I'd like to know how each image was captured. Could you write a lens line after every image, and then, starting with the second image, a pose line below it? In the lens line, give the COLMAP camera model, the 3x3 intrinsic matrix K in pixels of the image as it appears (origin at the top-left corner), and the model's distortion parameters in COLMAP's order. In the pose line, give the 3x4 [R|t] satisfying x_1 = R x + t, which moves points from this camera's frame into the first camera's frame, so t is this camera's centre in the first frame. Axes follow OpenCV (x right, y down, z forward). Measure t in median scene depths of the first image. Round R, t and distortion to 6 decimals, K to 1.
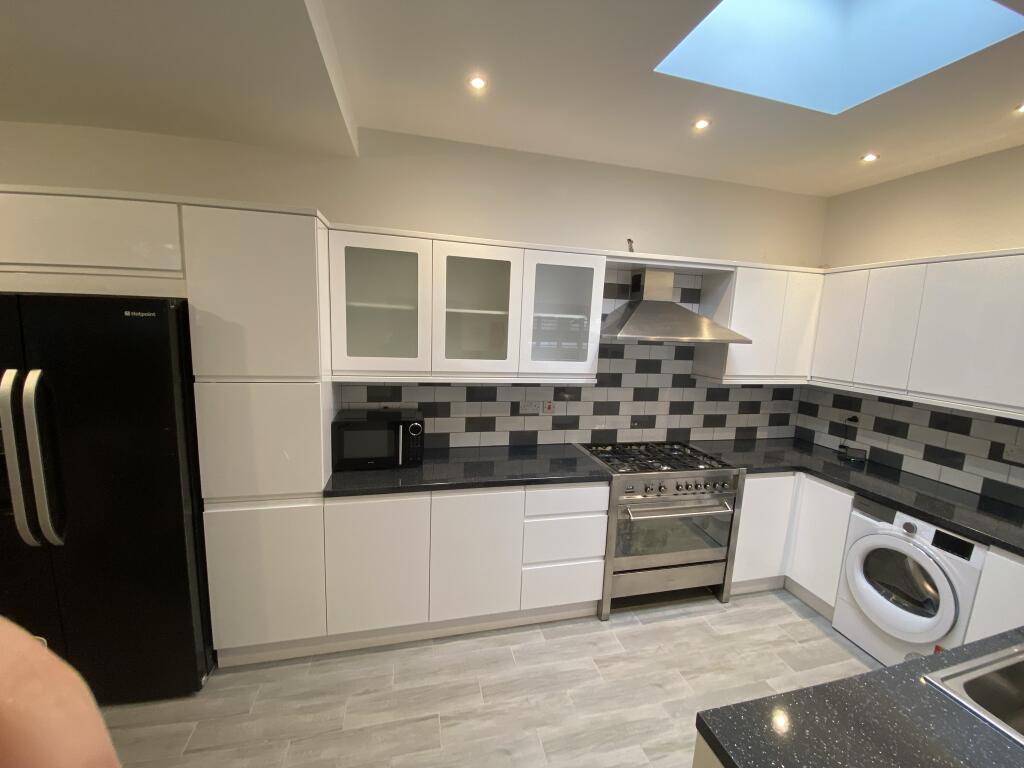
lens RADIAL K [[407.8, 0, 506.5], [0, 407.8, 378.8], [0, 0, 1]] dist [0.029211, -0.022915]
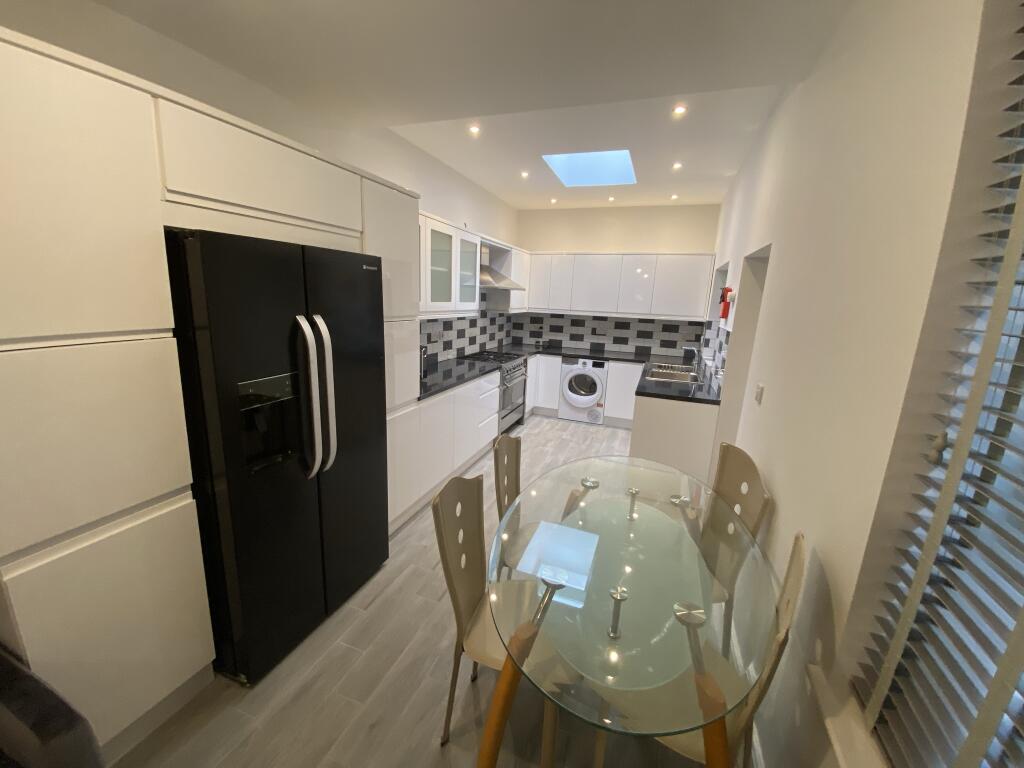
lens RADIAL K [[407.8, 0, 506.5], [0, 407.8, 378.8], [0, 0, 1]] dist [0.029211, -0.022915]
pose [[0.567592, -0.180743, 0.803226, -1.117295], [0.087766, 0.983329, 0.159251, 0.009782], [-0.818619, -0.019894, 0.573993, -0.050924]]
